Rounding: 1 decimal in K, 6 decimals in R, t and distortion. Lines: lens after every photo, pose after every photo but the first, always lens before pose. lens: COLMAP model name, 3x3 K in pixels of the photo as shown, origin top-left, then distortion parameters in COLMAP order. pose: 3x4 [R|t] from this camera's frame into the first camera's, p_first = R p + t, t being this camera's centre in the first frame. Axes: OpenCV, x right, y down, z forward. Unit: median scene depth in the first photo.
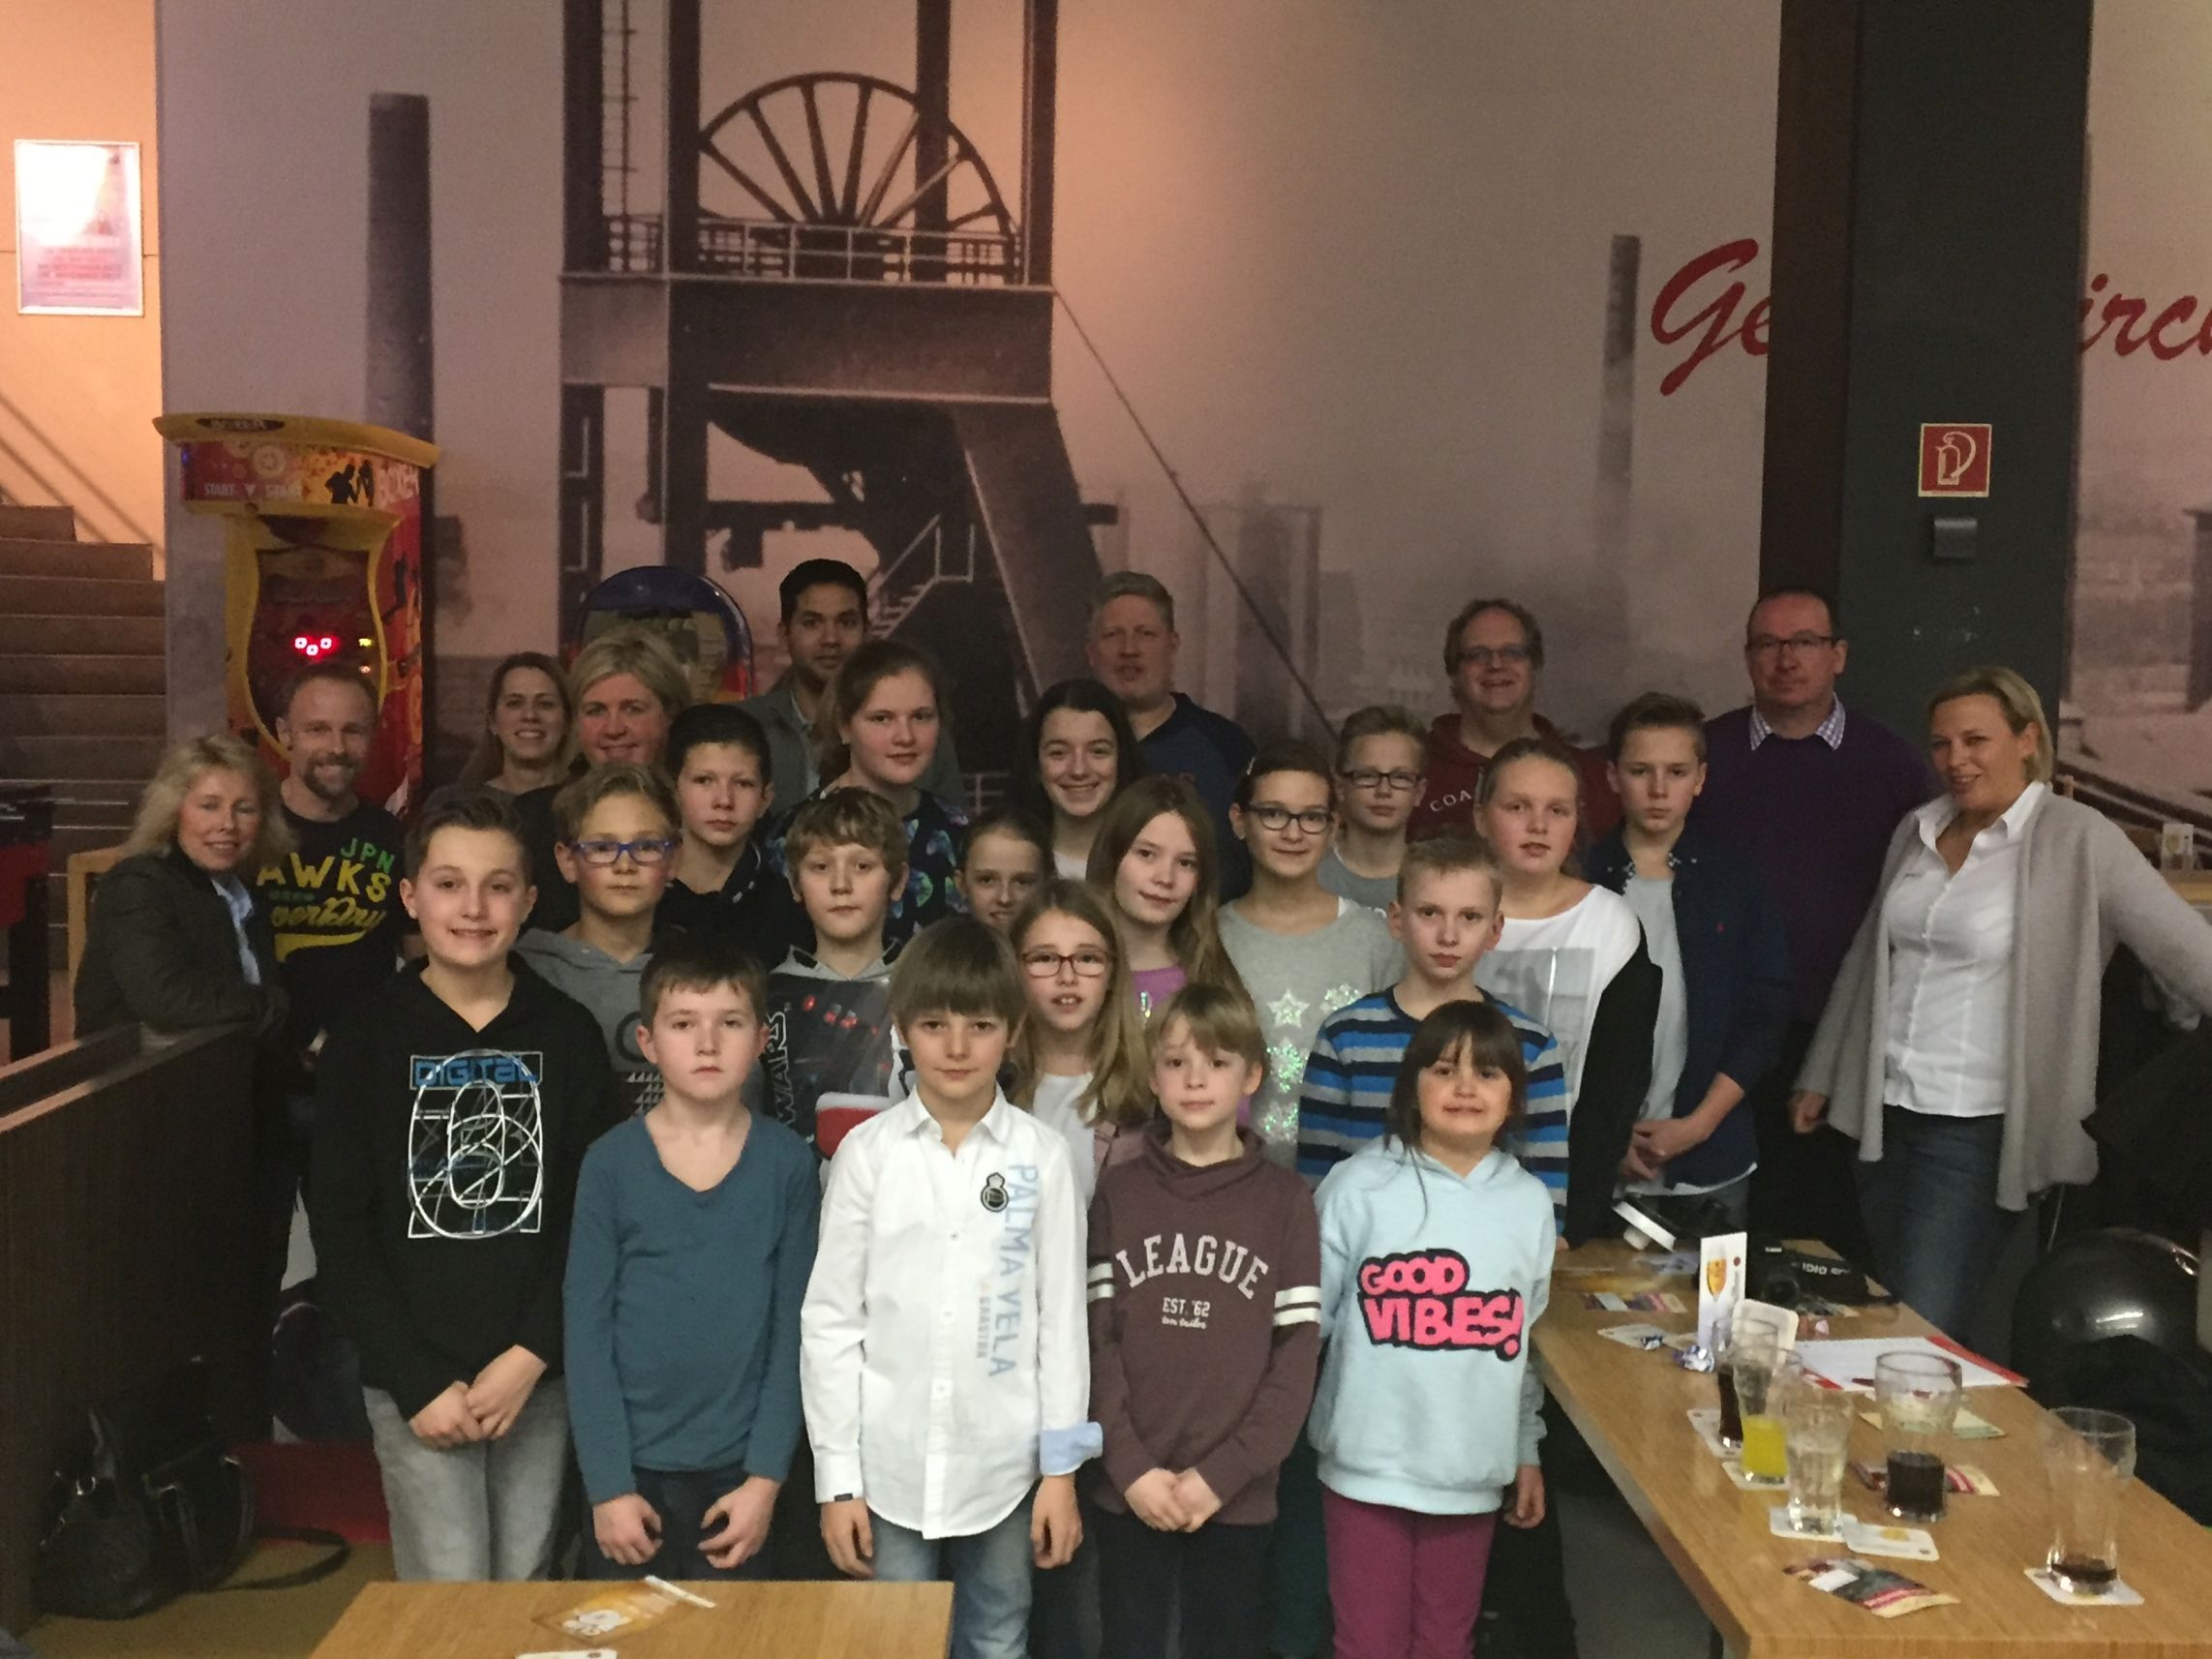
lens RADIAL K [[2515.9, 0, 1109.1], [0, 2515.9, 832.2], [0, 0, 1]] dist [0.068860, 0.000000]
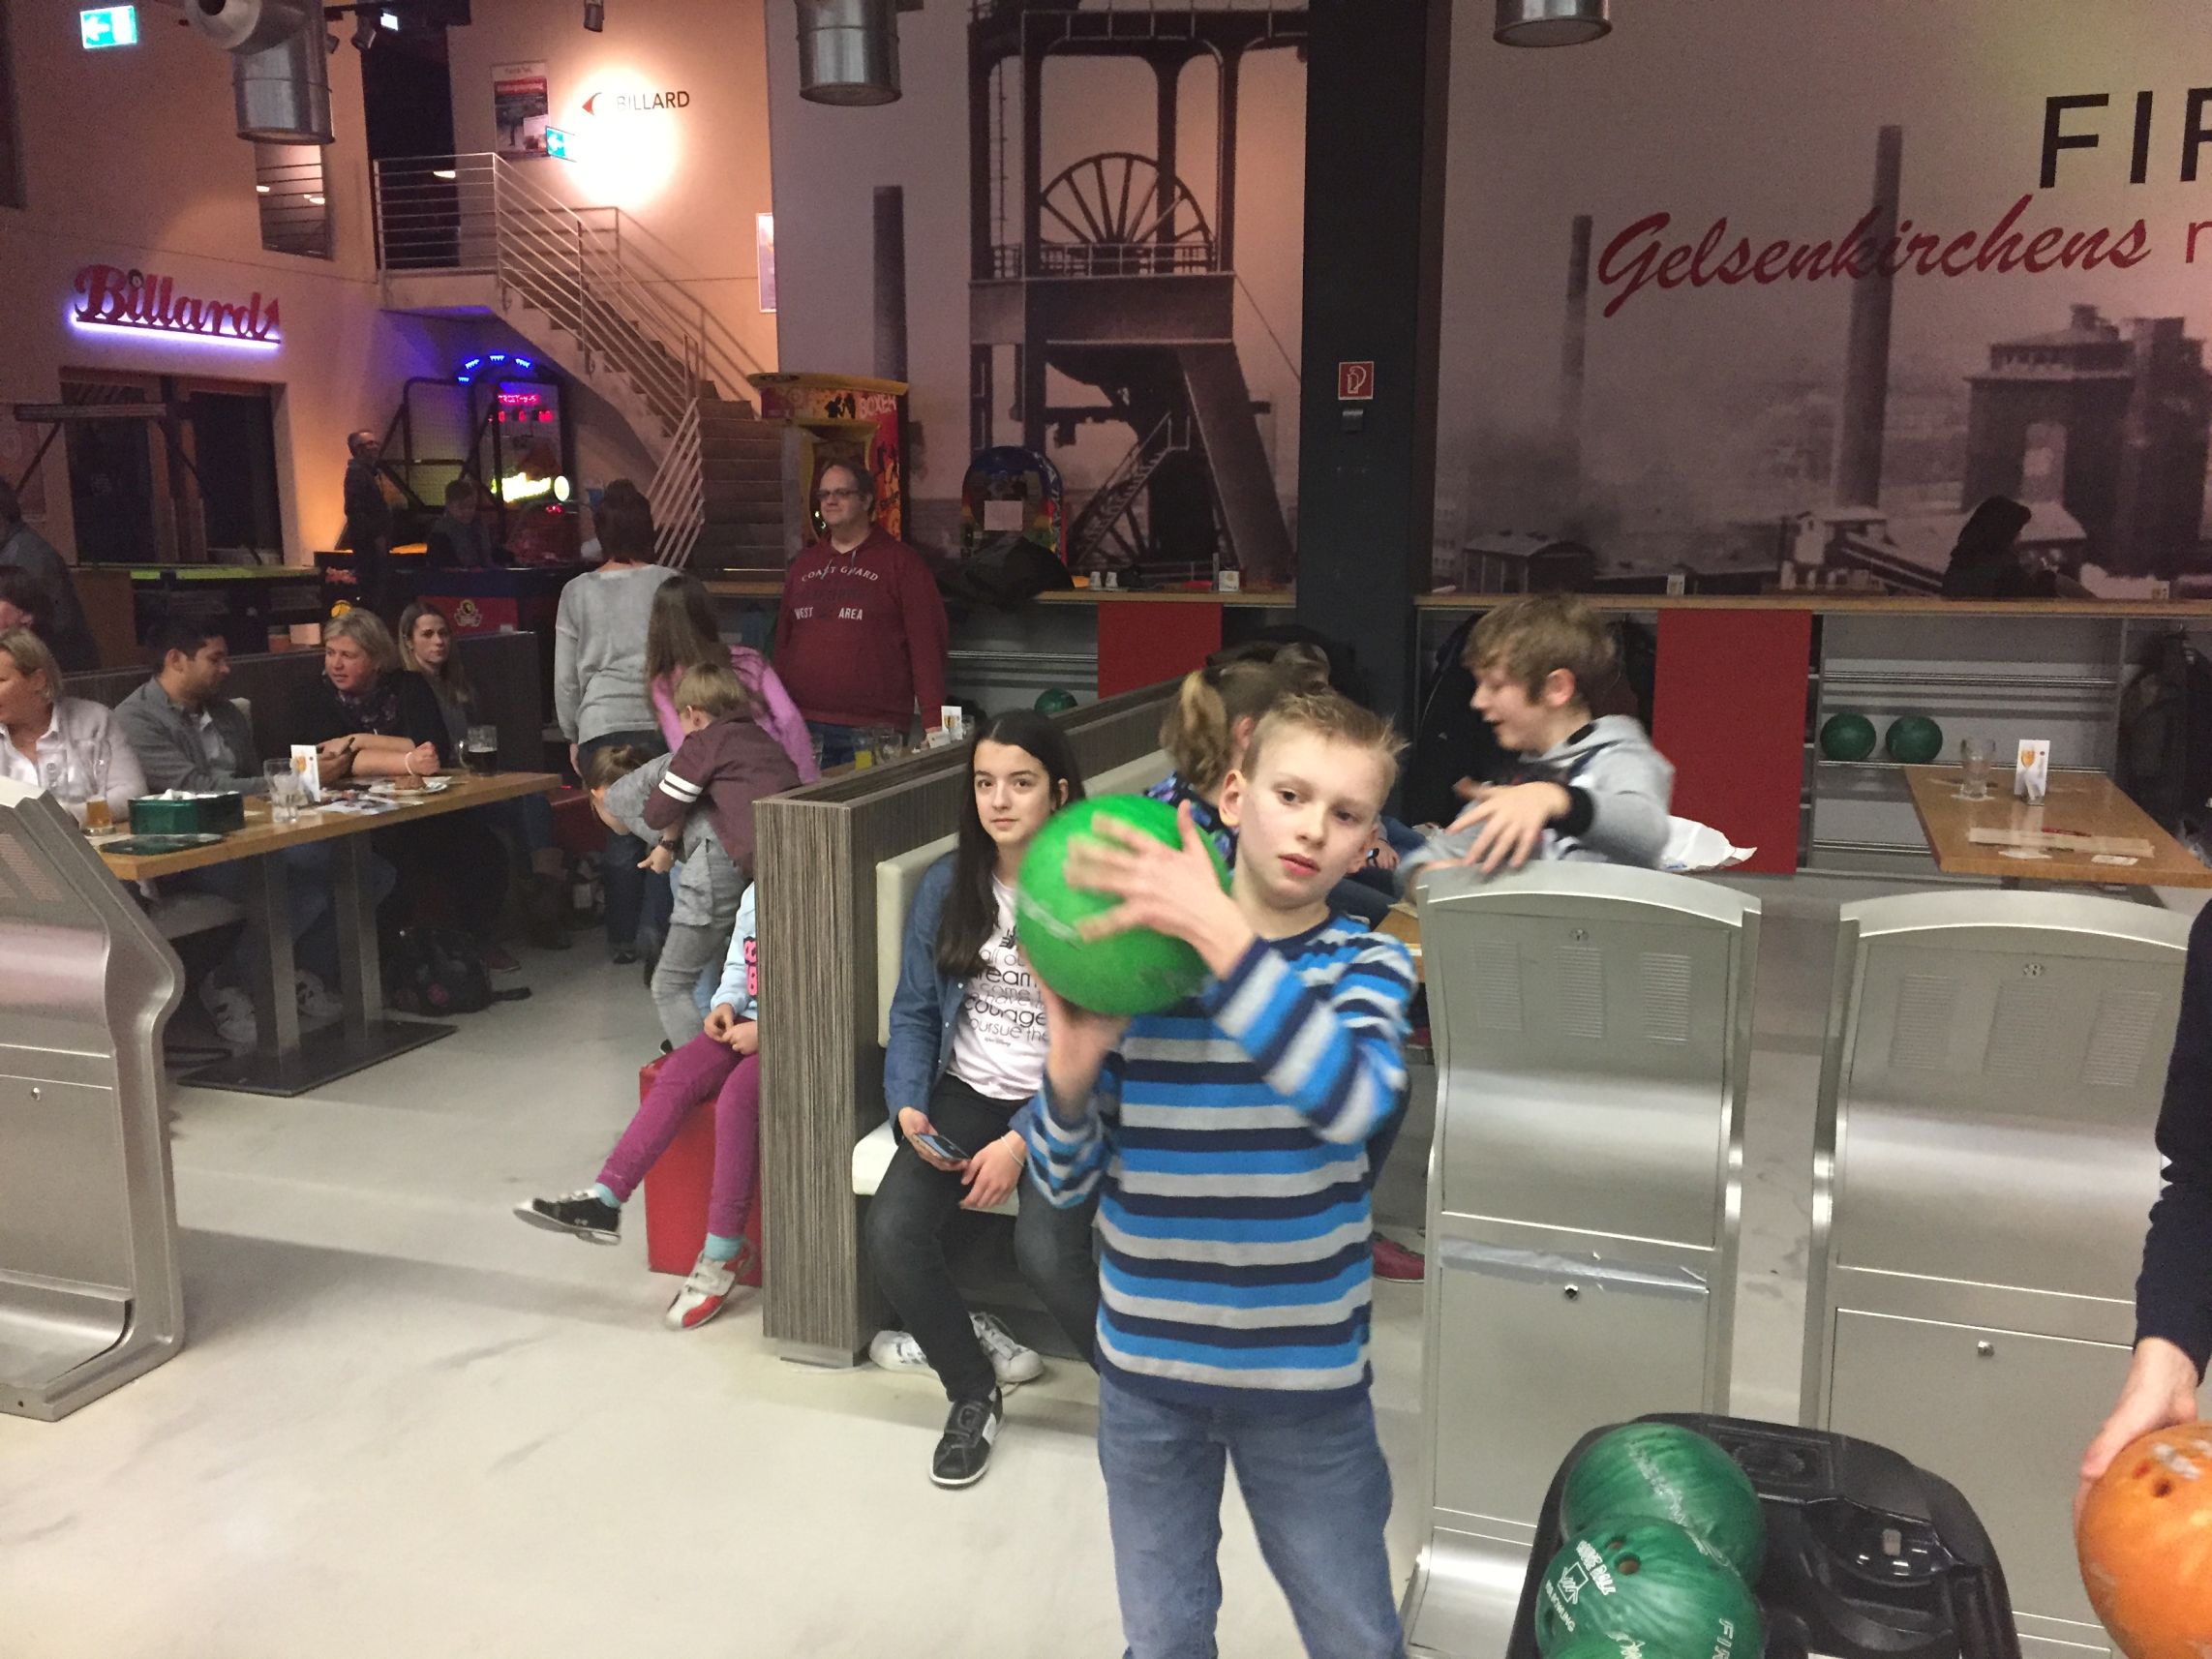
lens RADIAL K [[1868.6, 0, 1104.1], [0, 1868.6, 834.2], [0, 0, 1]] dist [0.099553, -0.129768]
pose [[0.936425, 0.045073, -0.347960, 0.355410], [-0.008732, 0.994401, 0.105310, 0.028217], [0.350759, -0.095576, 0.931576, -0.251248]]
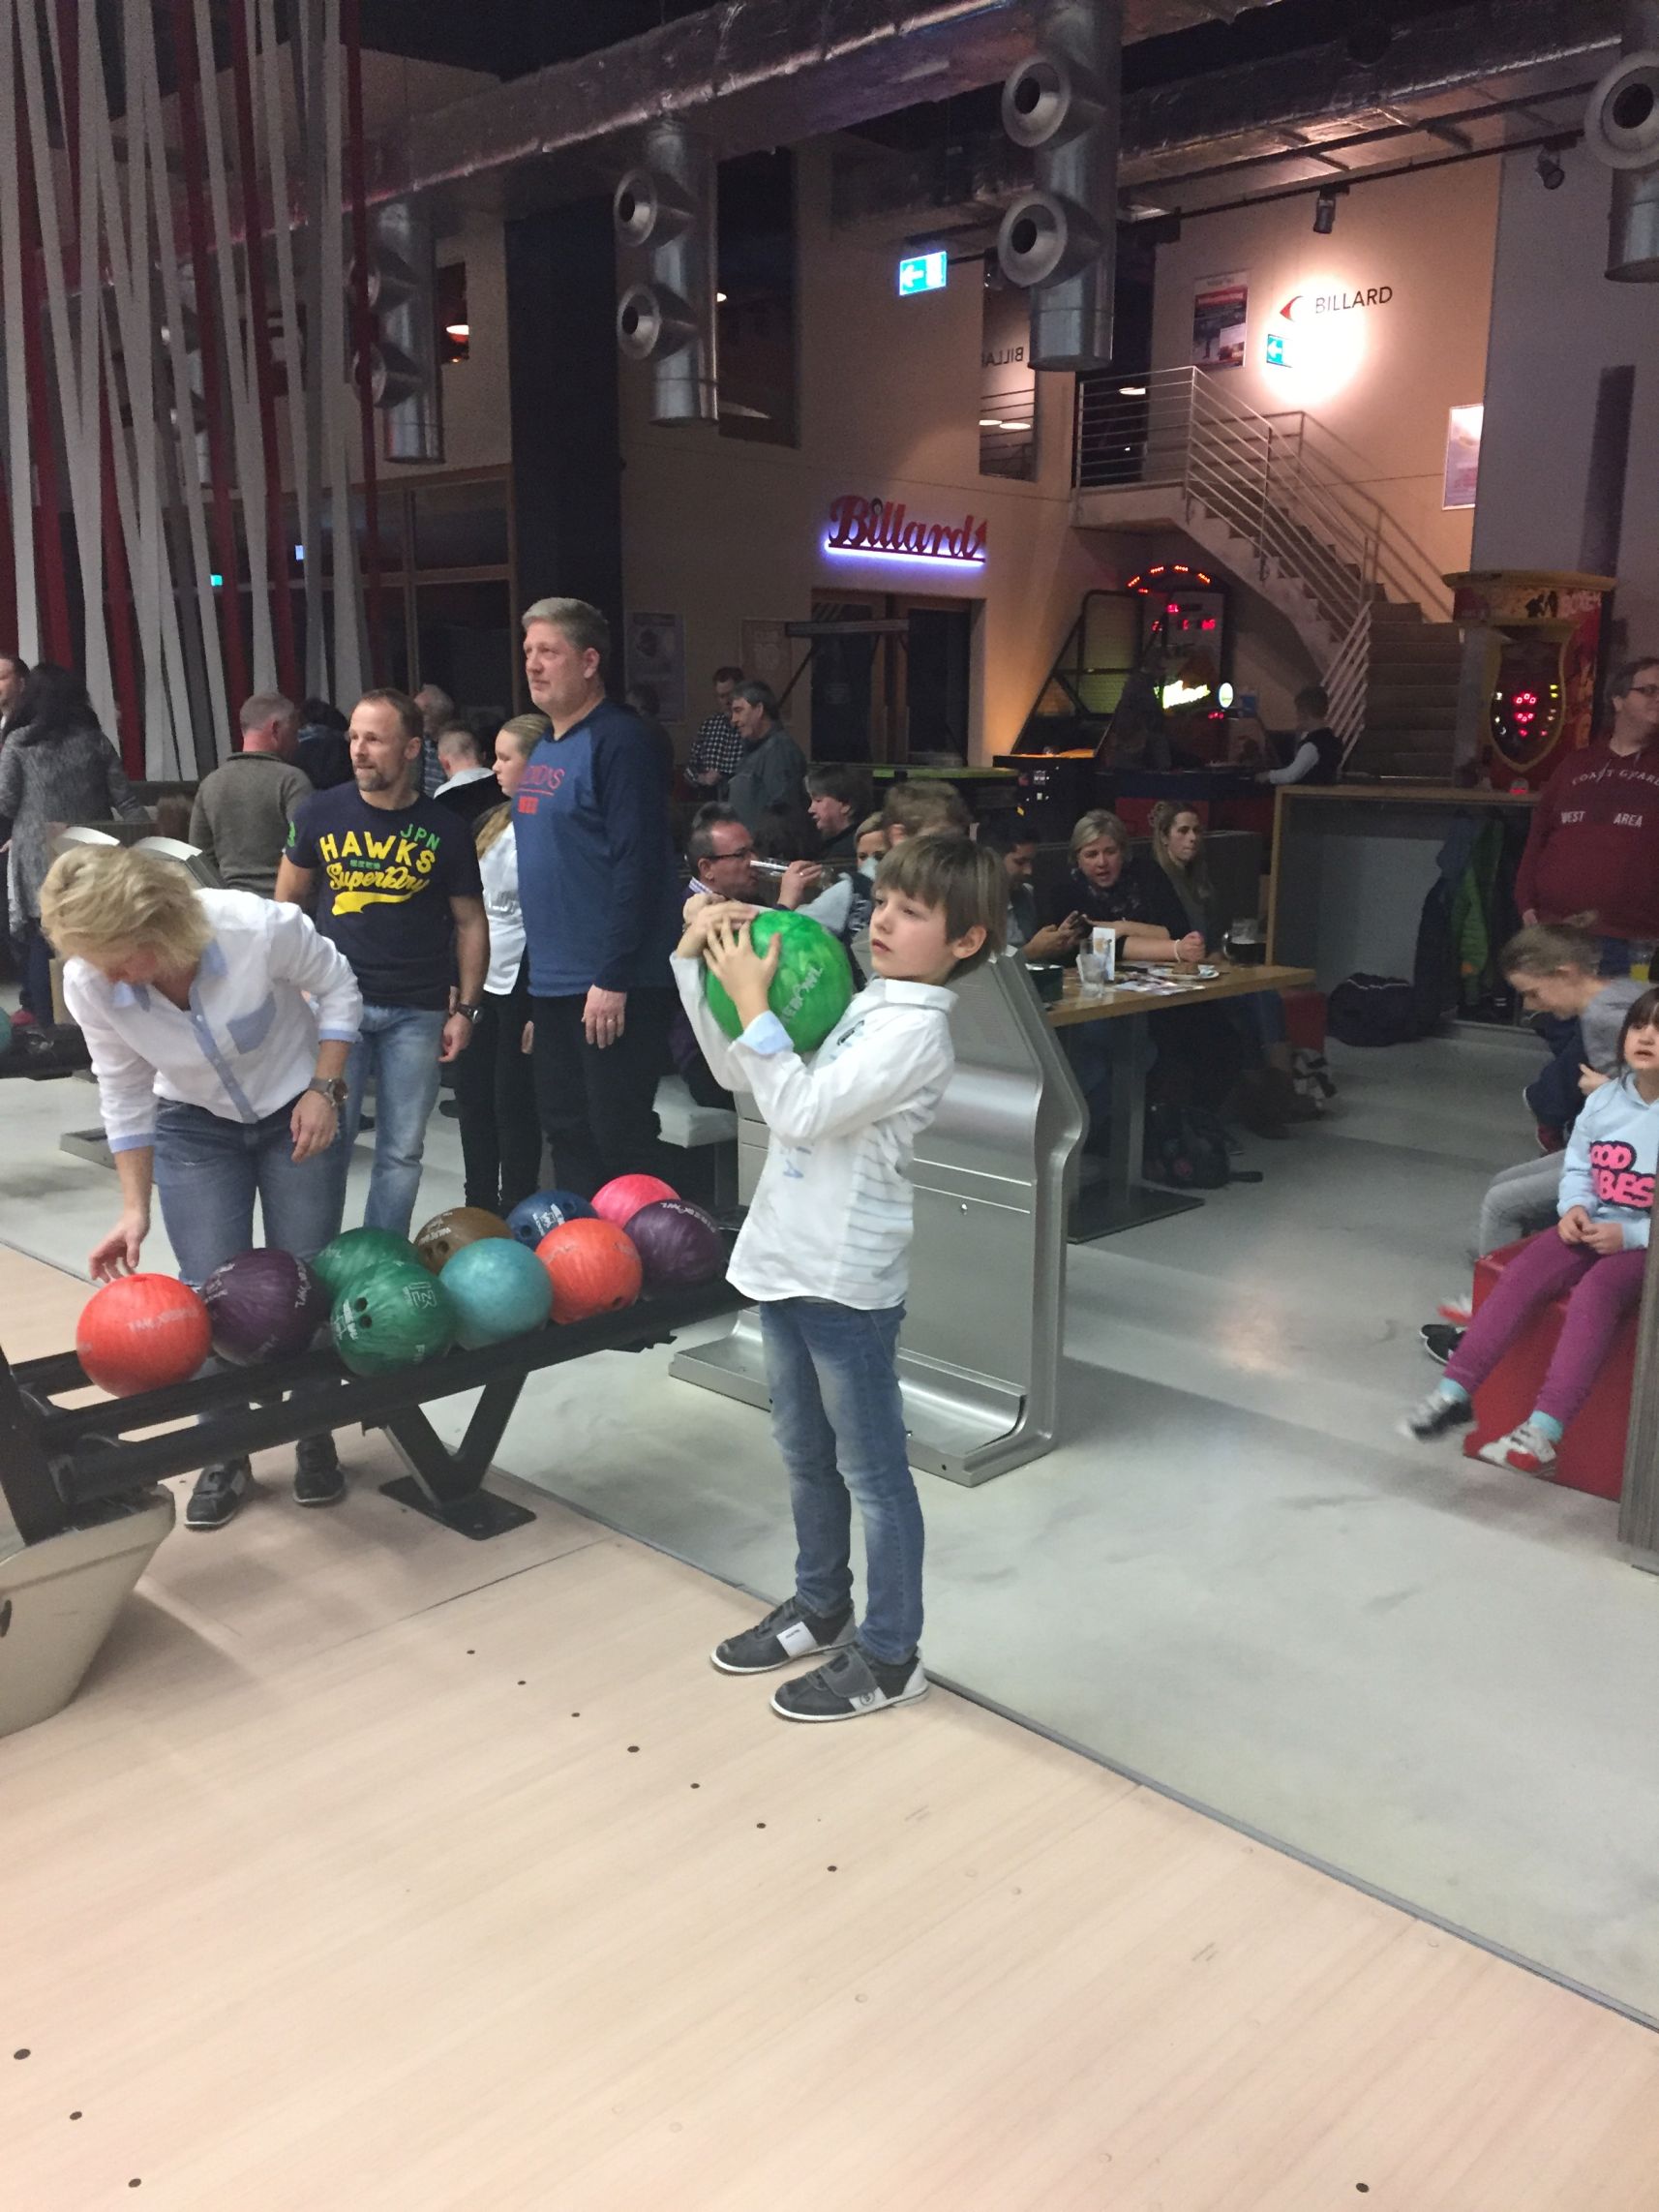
lens RADIAL K [[1868.6, 0, 829.7], [0, 1868.6, 1103.0], [0, 0, 1]] dist [0.099553, -0.129768]
pose [[0.698072, 0.136883, -0.702822, 0.312924], [-0.045501, 0.988053, 0.147241, 0.033419], [0.714581, -0.070806, 0.695960, -0.298172]]
